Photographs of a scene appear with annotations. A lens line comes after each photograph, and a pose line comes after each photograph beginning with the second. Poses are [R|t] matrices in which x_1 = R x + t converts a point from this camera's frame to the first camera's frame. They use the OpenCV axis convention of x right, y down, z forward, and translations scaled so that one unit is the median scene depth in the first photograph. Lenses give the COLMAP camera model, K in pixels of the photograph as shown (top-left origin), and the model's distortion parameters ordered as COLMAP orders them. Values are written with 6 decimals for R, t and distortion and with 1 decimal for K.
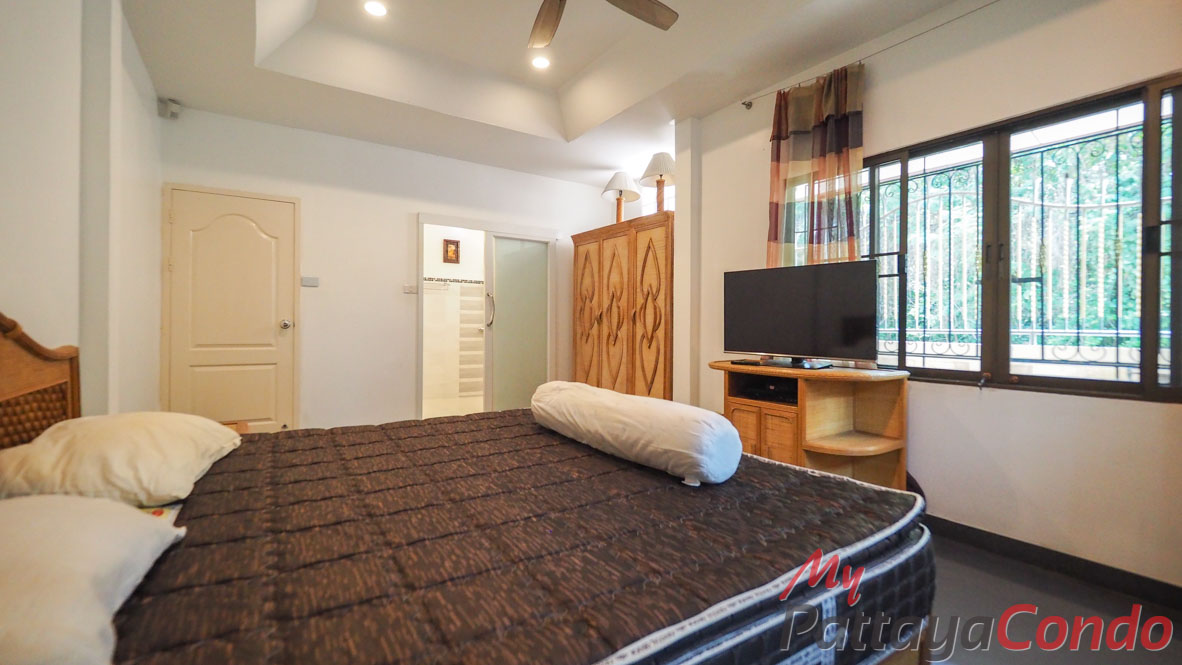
lens RADIAL K [[499.6, 0, 582.1], [0, 499.6, 328.2], [0, 0, 1]] dist [-0.000601, -0.000243]
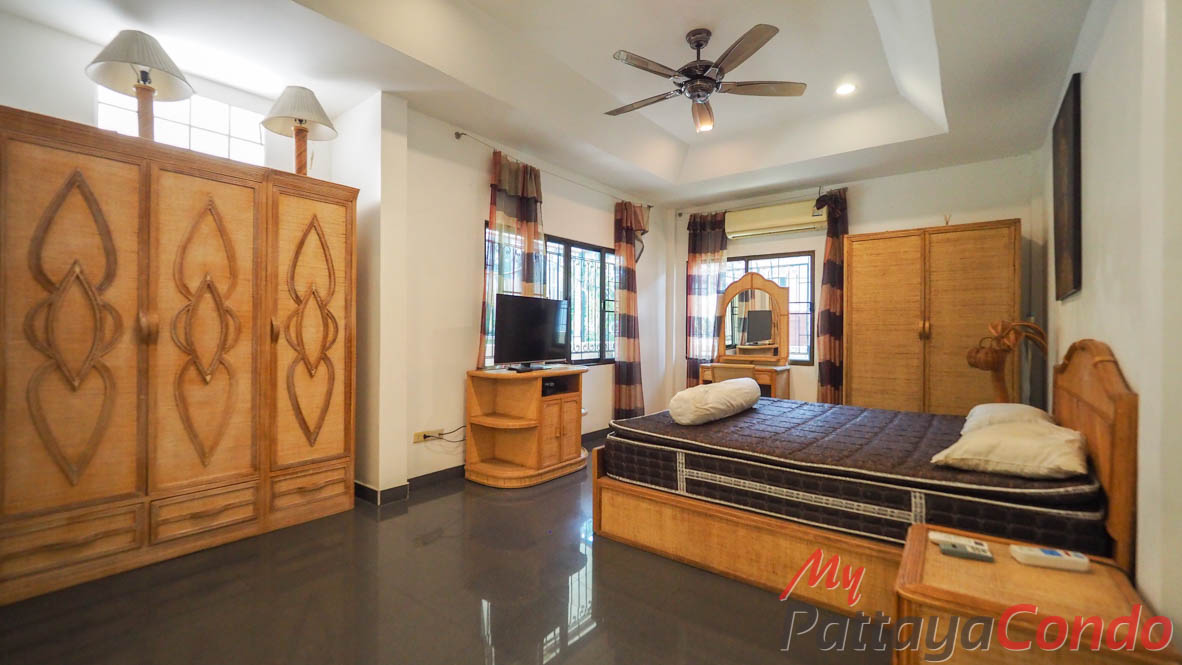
lens RADIAL K [[499.6, 0, 582.1], [0, 499.6, 328.2], [0, 0, 1]] dist [-0.000601, -0.000243]
pose [[-0.318910, -0.010422, 0.947728, -0.901462], [-0.004919, 0.999944, 0.009341, -0.049177], [-0.947772, -0.001683, -0.318943, 1.266088]]
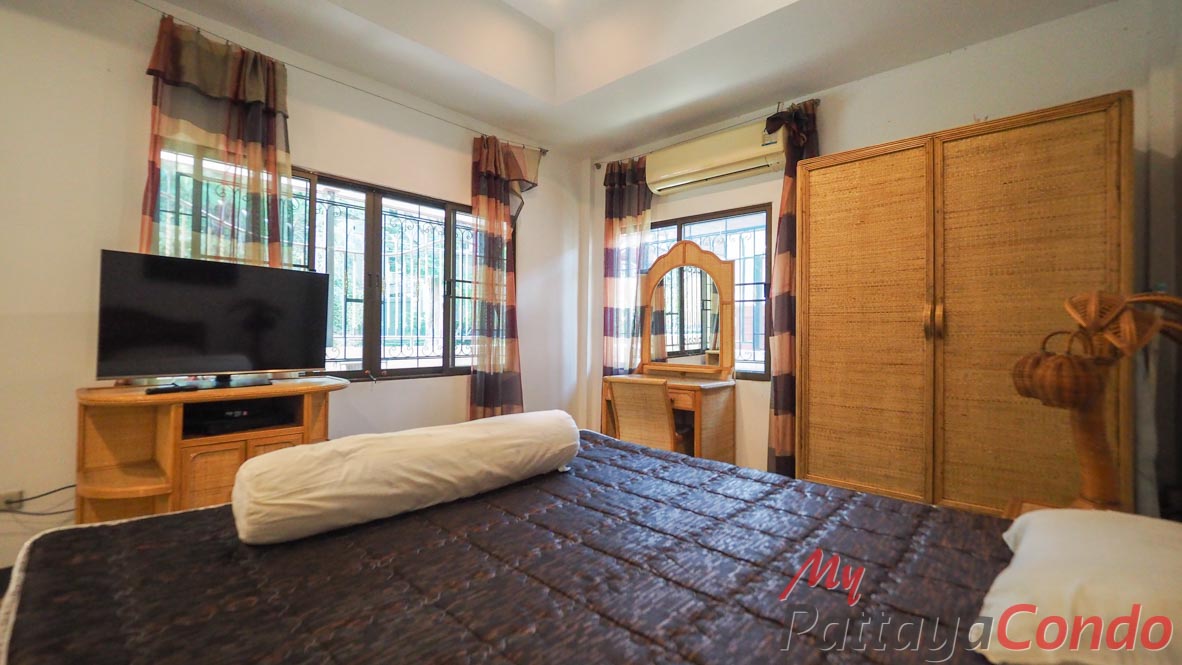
lens RADIAL K [[499.6, 0, 582.1], [0, 499.6, 328.2], [0, 0, 1]] dist [-0.000601, -0.000243]
pose [[-0.242782, -0.002540, 0.970078, -0.489303], [-0.008364, 0.999965, 0.000525, -0.021457], [-0.970045, -0.007986, -0.242794, 0.618322]]
